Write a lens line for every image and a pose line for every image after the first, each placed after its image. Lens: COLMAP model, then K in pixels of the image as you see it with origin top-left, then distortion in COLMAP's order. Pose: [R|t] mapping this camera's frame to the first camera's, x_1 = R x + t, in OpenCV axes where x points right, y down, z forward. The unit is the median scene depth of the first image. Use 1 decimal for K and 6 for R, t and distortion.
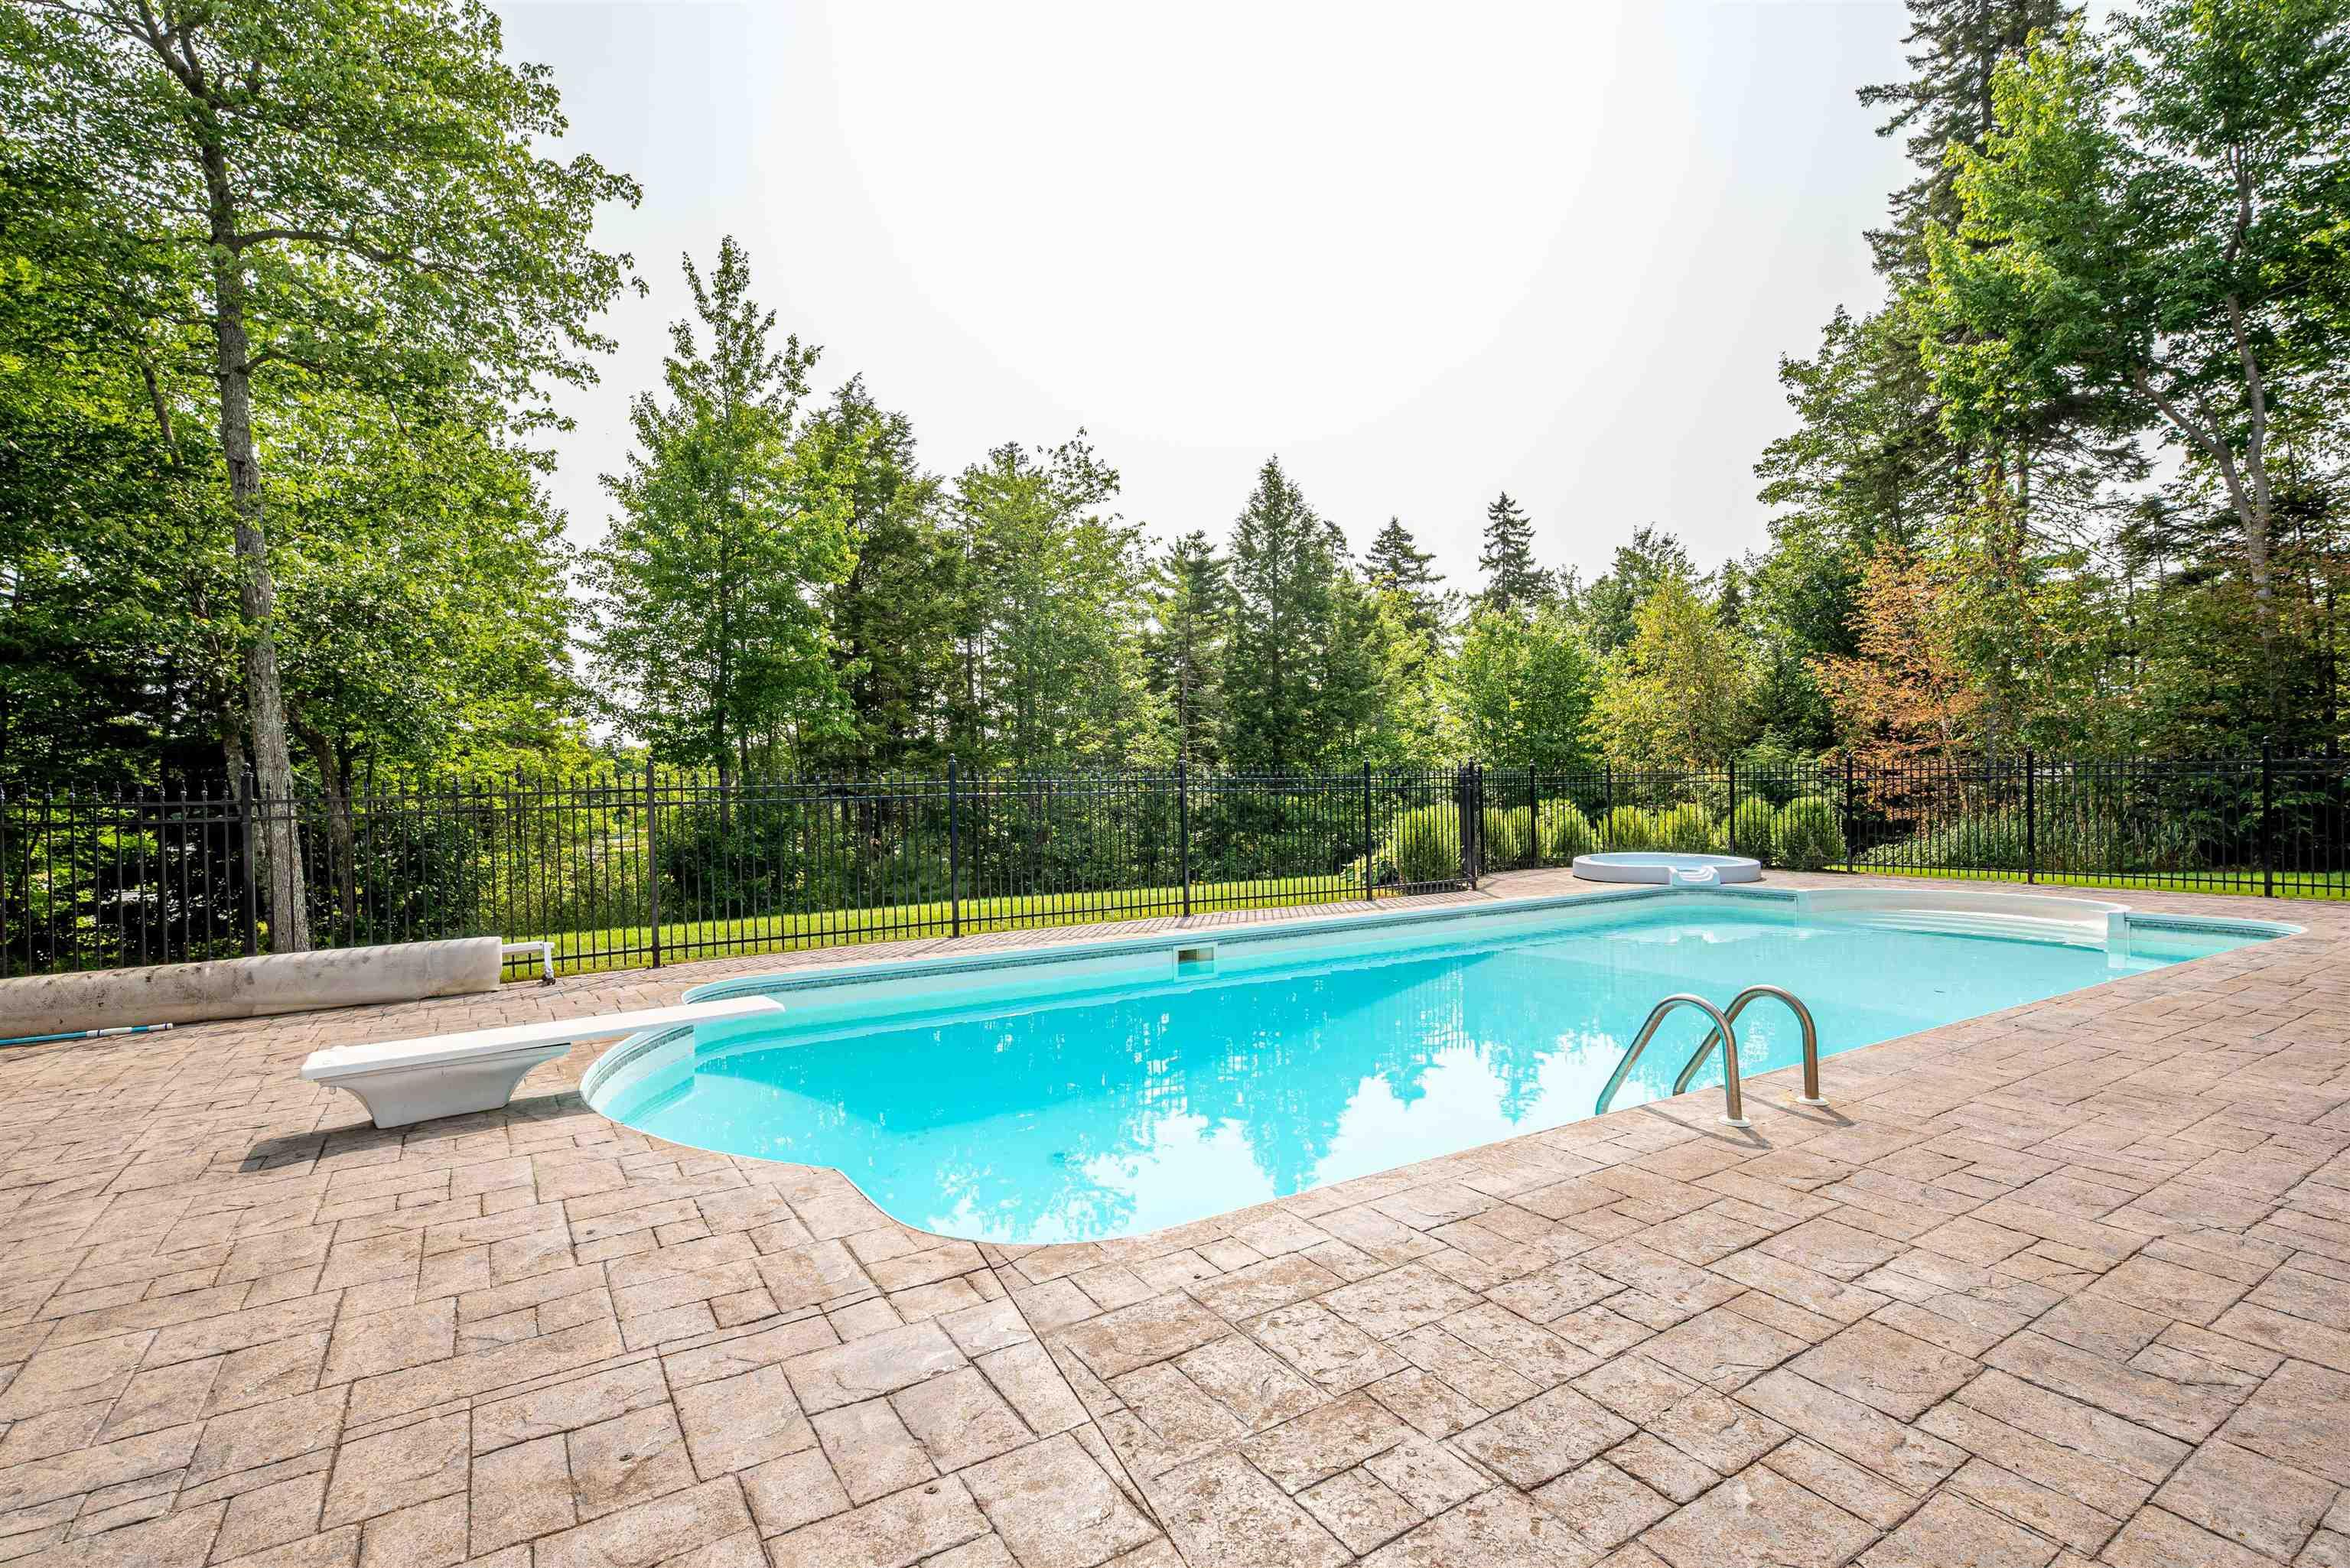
lens RADIAL K [[1092.3, 0, 1175.0], [0, 1092.3, 784.0], [0, 0, 1]] dist [-0.001101, -0.000060]
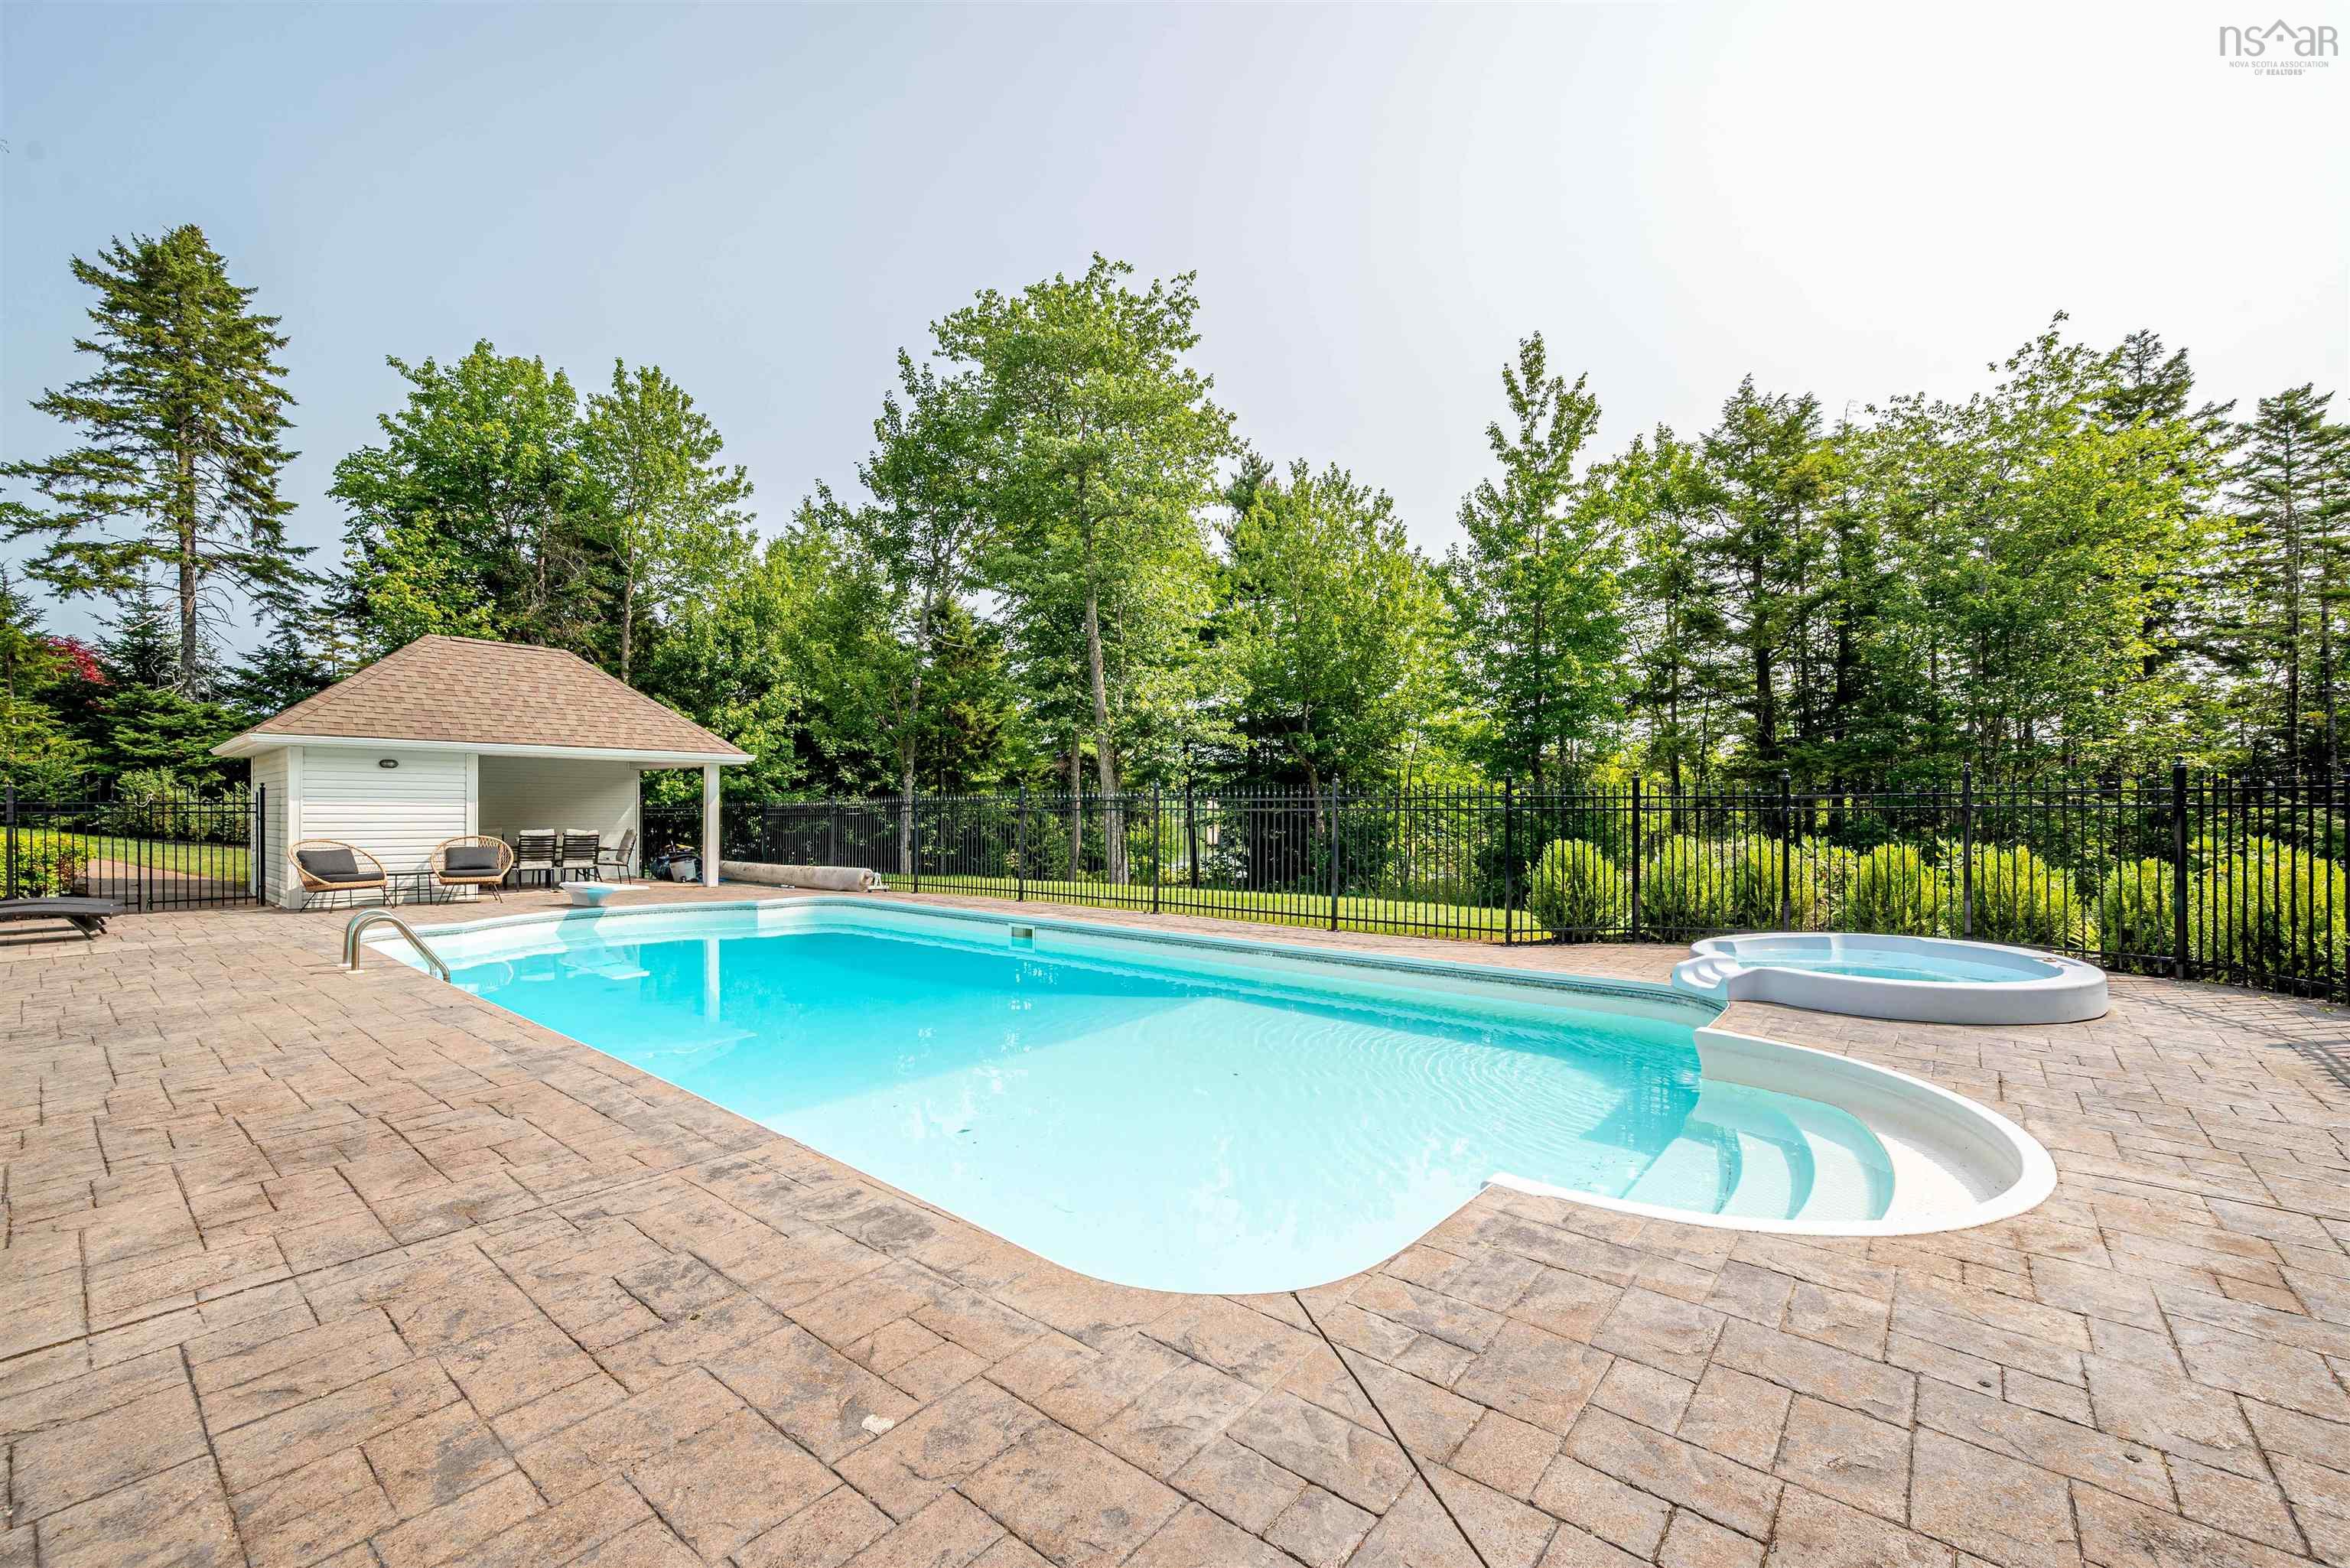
lens RADIAL K [[948.8, 0, 1135.5], [0, 948.8, 793.5], [0, 0, 1]] dist [-0.000708, -0.000118]
pose [[0.297778, -0.000430, -0.954635, 0.838094], [-0.003992, 0.999991, -0.001695, -0.006750], [0.954627, 0.004316, 0.297773, 0.571705]]
